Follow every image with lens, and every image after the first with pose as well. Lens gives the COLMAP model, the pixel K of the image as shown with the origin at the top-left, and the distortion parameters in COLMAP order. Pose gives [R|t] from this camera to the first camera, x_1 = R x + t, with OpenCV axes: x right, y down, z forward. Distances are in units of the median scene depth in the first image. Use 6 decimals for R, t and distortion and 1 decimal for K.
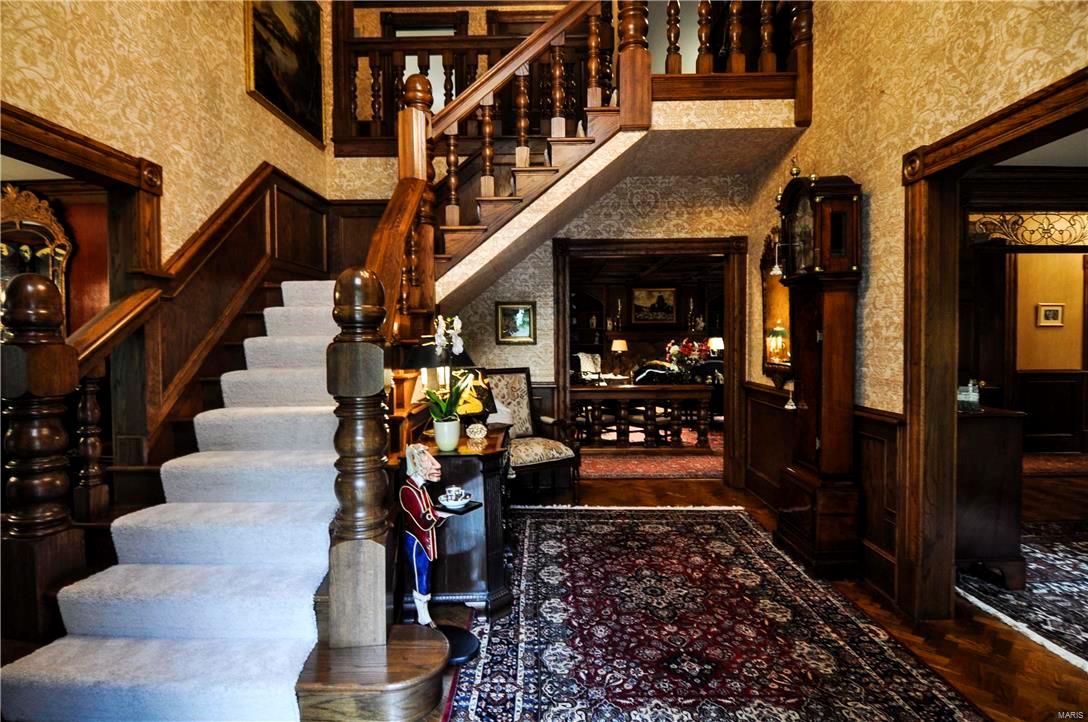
lens RADIAL K [[558.4, 0, 533.8], [0, 558.4, 351.3], [0, 0, 1]] dist [0.052421, -0.055631]
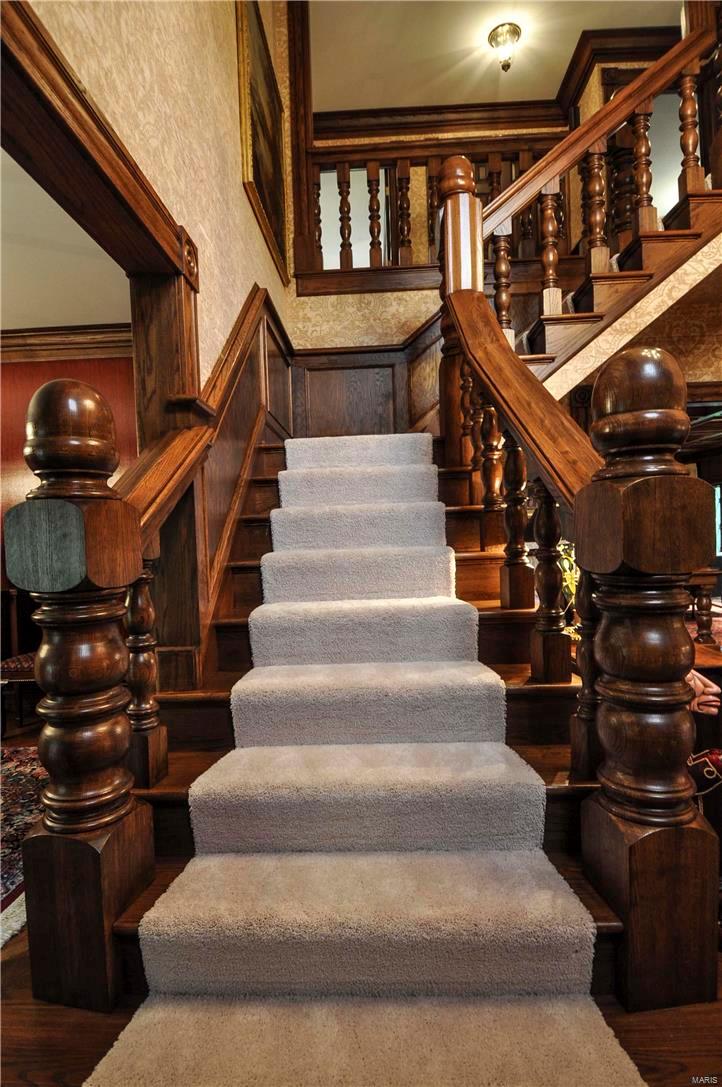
lens RADIAL K [[557.9, 0, 359.6], [0, 557.9, 552.7], [0, 0, 1]] dist [0.052421, -0.055631]
pose [[0.999525, -0.028543, -0.011626, -0.365473], [0.028649, 0.999549, 0.009009, 0.028479], [0.011364, -0.009338, 0.999892, 0.256155]]
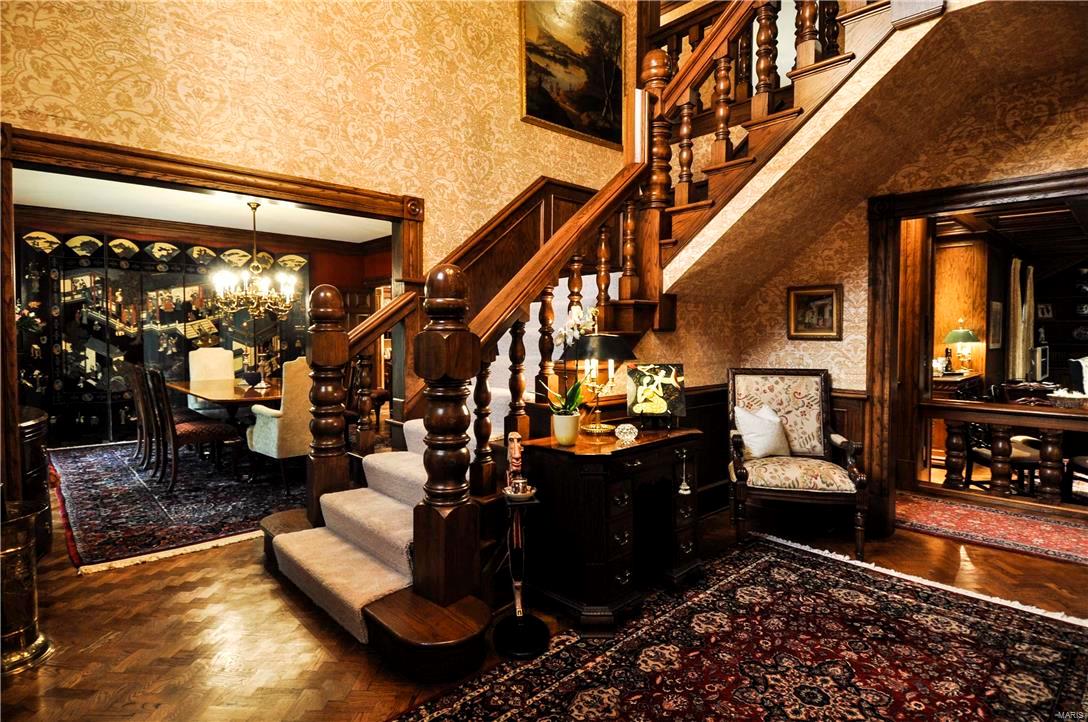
lens RADIAL K [[558.4, 0, 533.8], [0, 558.4, 351.3], [0, 0, 1]] dist [0.052421, -0.055631]
pose [[0.689742, 0.031886, -0.723353, 0.375756], [-0.025585, 0.999479, 0.019661, -0.001830], [0.723603, 0.004946, 0.690198, 0.219289]]
